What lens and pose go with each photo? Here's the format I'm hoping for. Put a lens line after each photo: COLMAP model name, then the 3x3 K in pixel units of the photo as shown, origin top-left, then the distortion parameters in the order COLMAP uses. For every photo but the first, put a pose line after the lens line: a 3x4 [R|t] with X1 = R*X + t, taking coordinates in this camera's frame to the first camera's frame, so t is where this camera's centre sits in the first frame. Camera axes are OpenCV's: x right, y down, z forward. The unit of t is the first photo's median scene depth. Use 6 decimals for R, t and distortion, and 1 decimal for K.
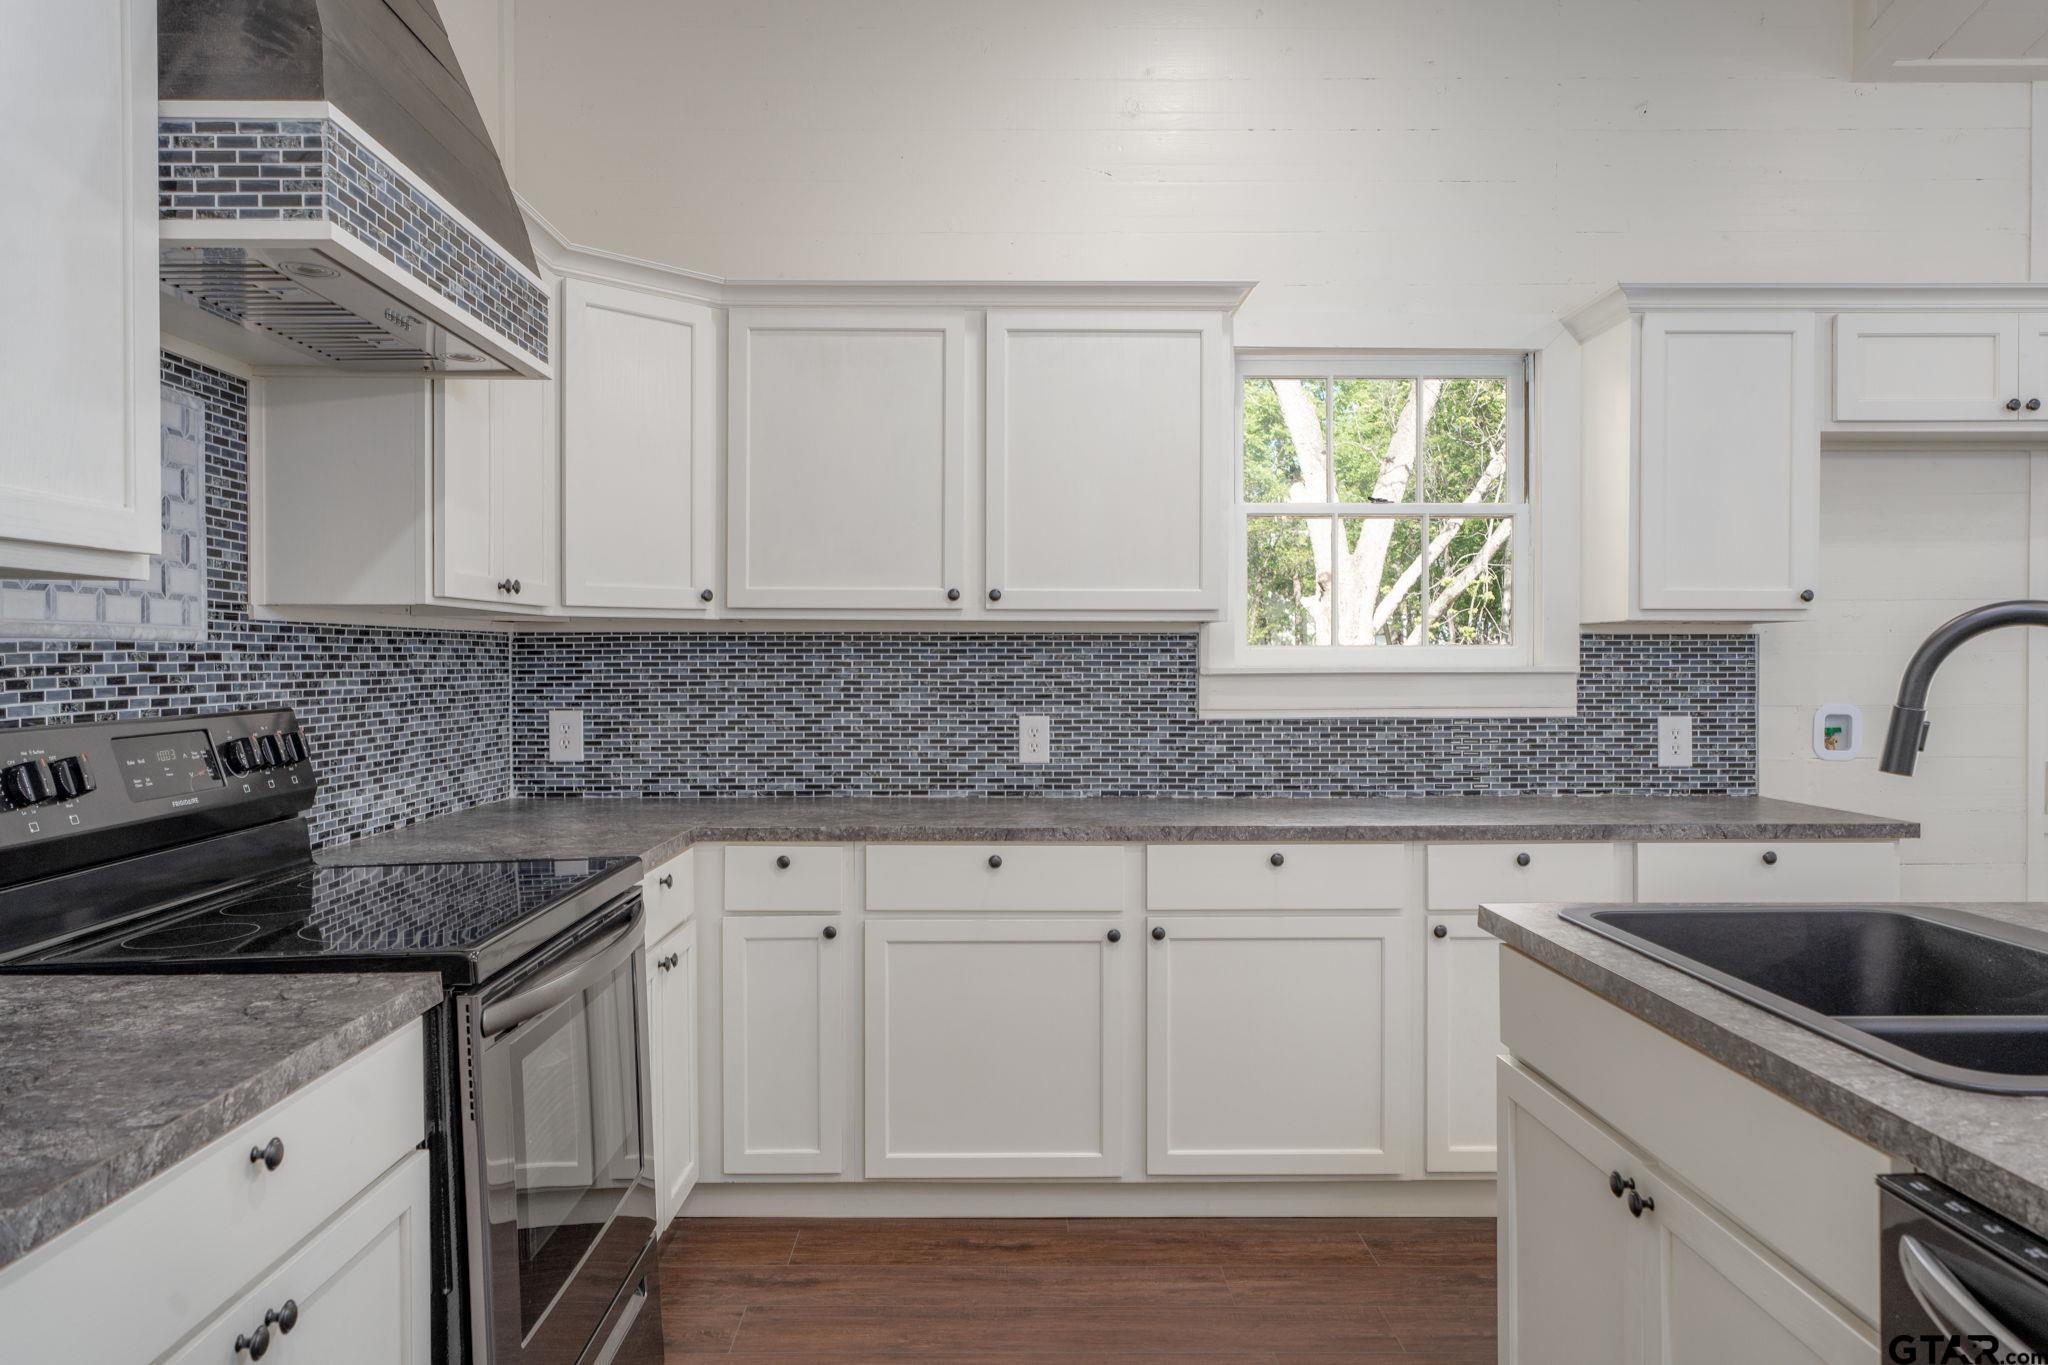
lens RADIAL K [[1229.3, 0, 1024.0], [0, 1229.3, 675.0], [0, 0, 1]] dist [0.002206, 0.001223]
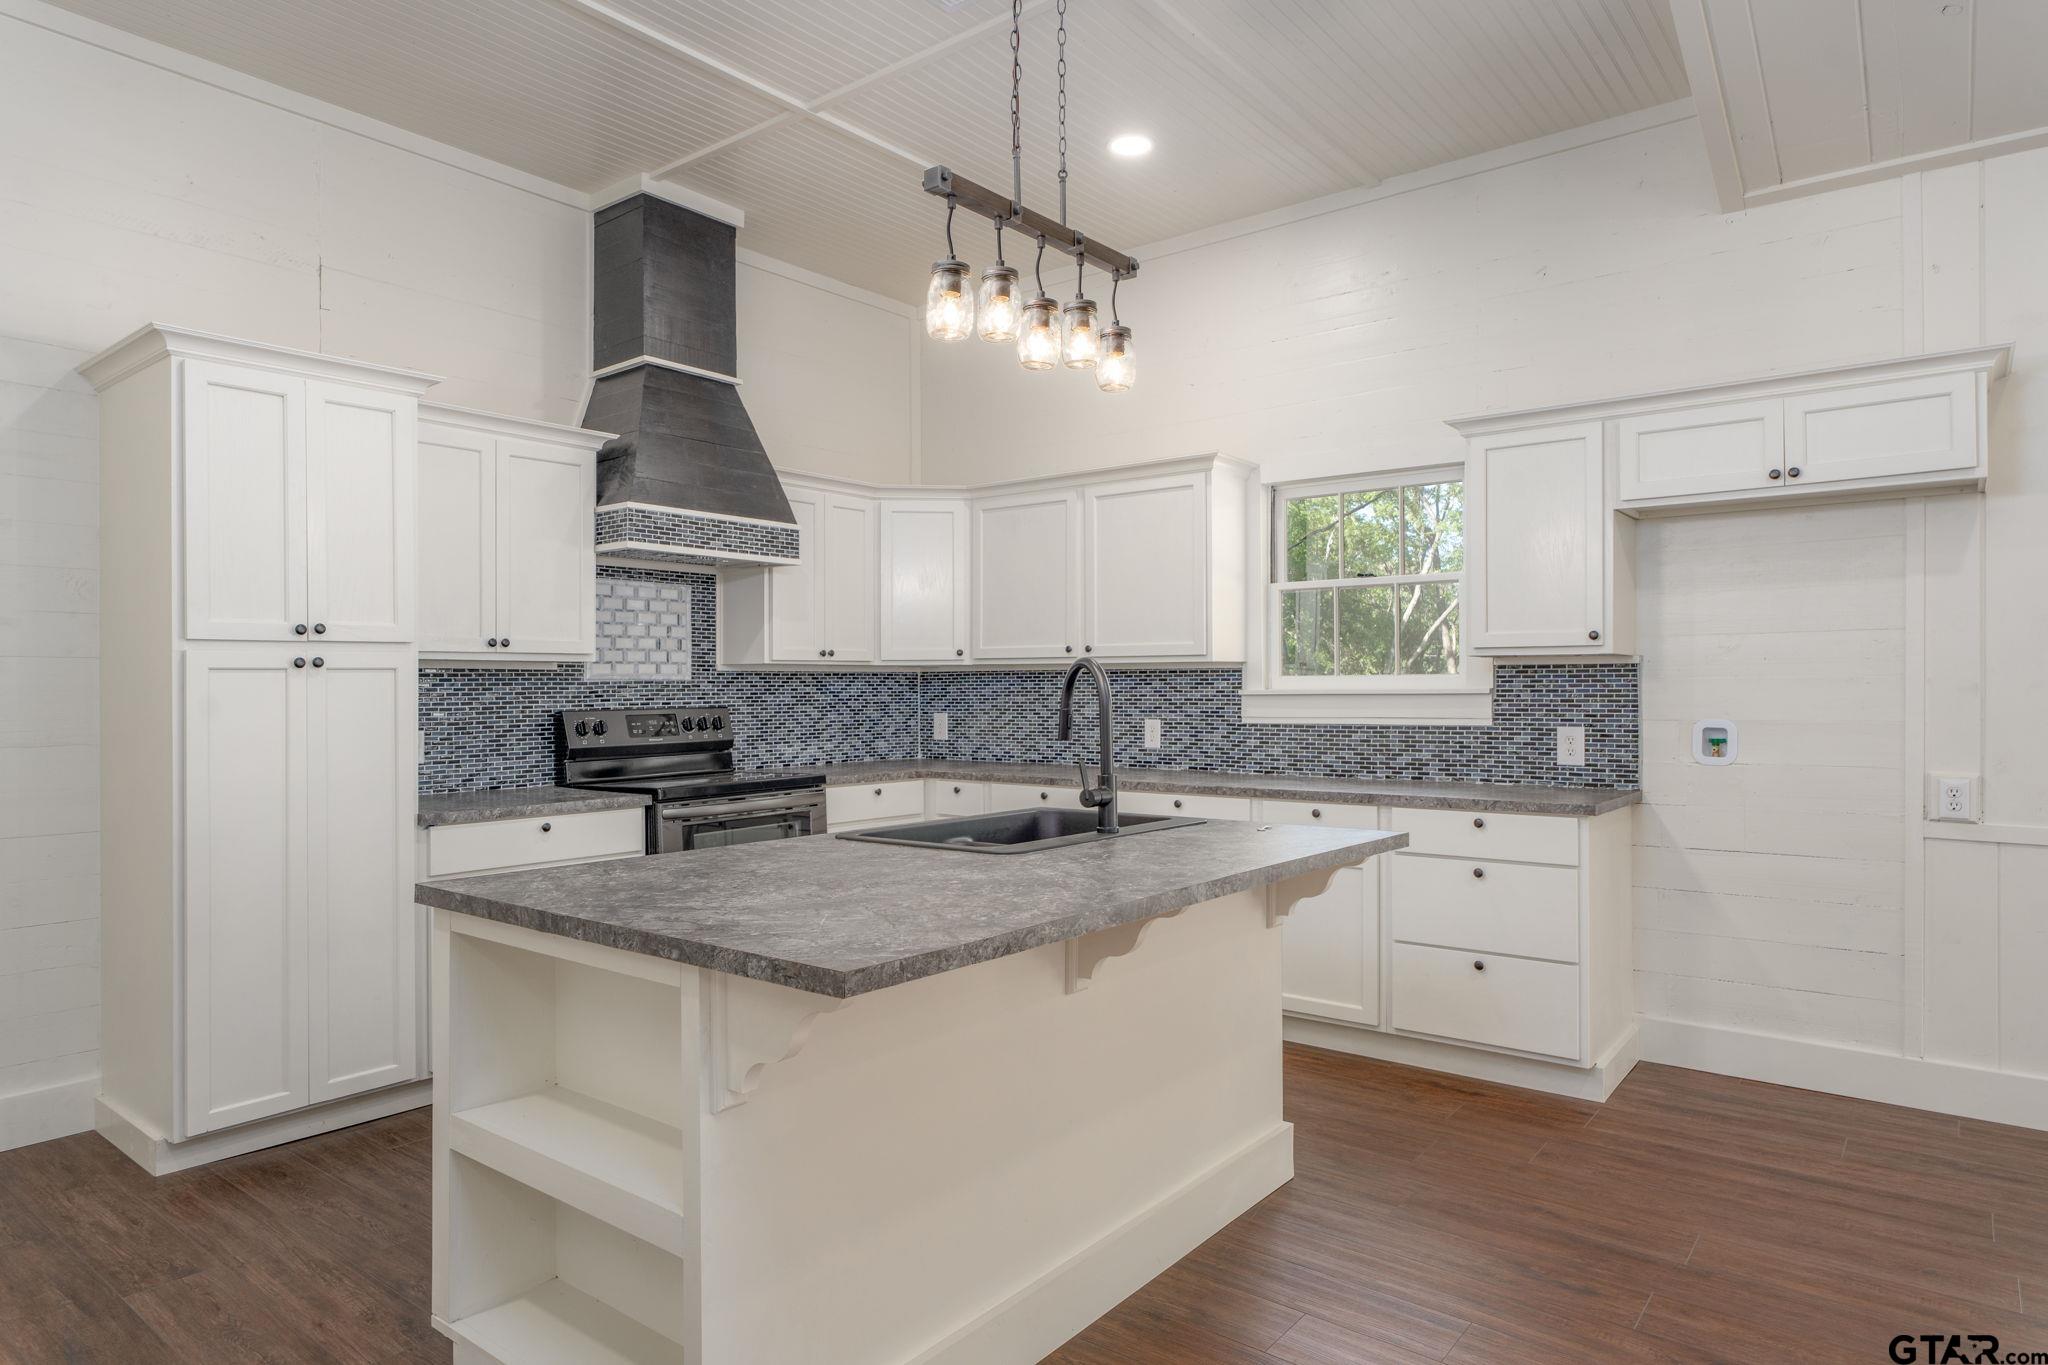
lens RADIAL K [[911.3, 0, 1017.4], [0, 911.3, 687.0], [0, 0, 1]] dist [-0.000438, -0.000448]
pose [[0.843269, -0.002544, -0.537486, 0.554577], [-0.002724, 0.999956, -0.009007, 0.001335], [0.537485, 0.009060, 0.843225, -0.138766]]
